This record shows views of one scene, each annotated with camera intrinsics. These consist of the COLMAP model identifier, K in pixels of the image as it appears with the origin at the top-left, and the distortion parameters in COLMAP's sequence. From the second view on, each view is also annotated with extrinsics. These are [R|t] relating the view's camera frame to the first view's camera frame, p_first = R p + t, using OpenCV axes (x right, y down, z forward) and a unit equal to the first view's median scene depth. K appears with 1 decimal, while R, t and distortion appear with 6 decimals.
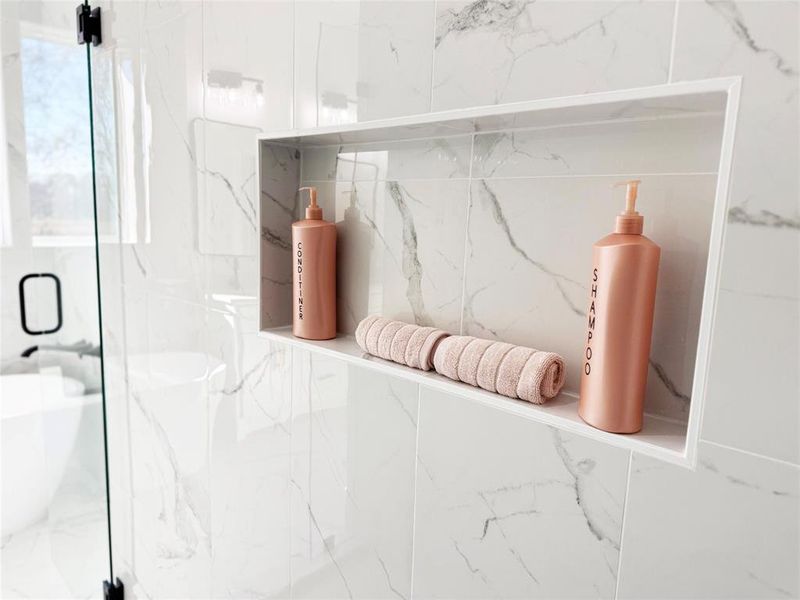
lens RADIAL K [[585.5, 0, 400.0], [0, 585.5, 300.0], [0, 0, 1]] dist [0.104198, -0.000970]
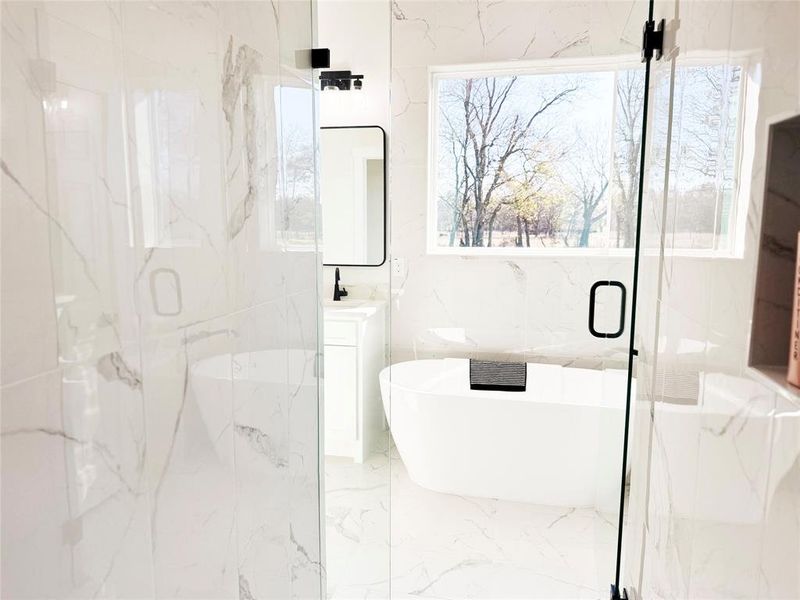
lens RADIAL K [[585.5, 0, 400.0], [0, 585.5, 300.0], [0, 0, 1]] dist [0.104198, -0.000970]
pose [[0.560970, 0.084669, -0.823495, 0.142933], [-0.101407, 0.994293, 0.033151, -0.013582], [0.821602, 0.064911, 0.566354, 0.132375]]
